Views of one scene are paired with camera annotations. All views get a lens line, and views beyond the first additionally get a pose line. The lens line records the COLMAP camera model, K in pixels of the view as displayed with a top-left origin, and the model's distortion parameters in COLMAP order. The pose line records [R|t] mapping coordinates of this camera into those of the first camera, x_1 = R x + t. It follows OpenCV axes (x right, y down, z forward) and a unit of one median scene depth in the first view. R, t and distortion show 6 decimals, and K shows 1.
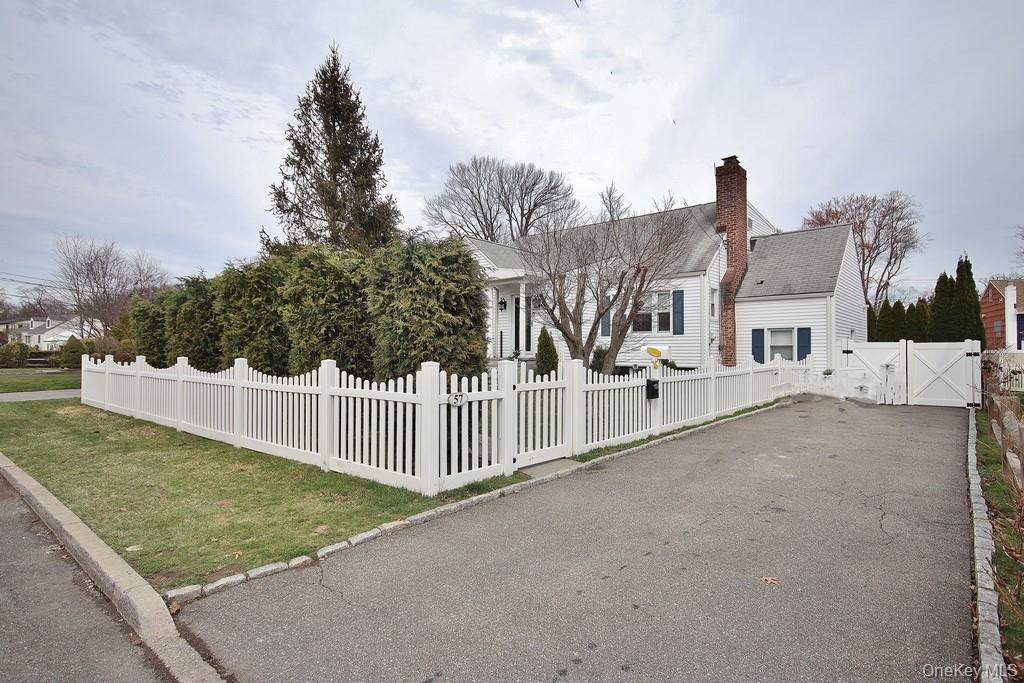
lens RADIAL K [[508.7, 0, 508.9], [0, 508.7, 345.4], [0, 0, 1]] dist [-0.004848, -0.000428]
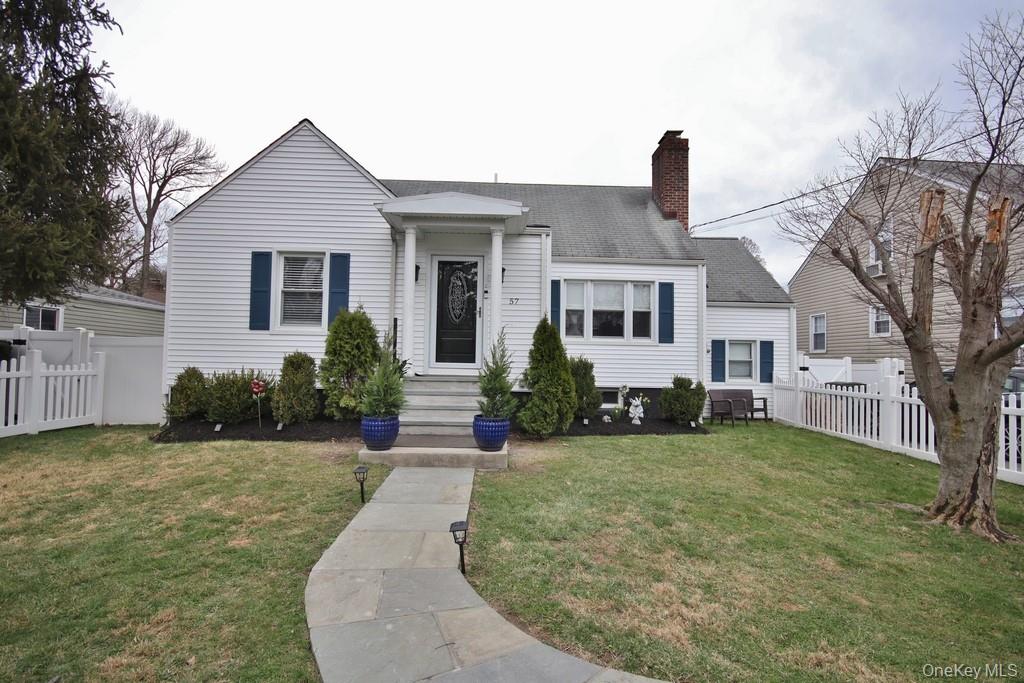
lens RADIAL K [[472.9, 0, 513.9], [0, 472.9, 341.5], [0, 0, 1]] dist [0.013107, -0.010402]
pose [[0.742354, 0.038664, 0.668892, -0.268617], [-0.023103, 0.999217, -0.032118, 0.002589], [-0.669610, 0.008389, 0.742666, 0.625838]]
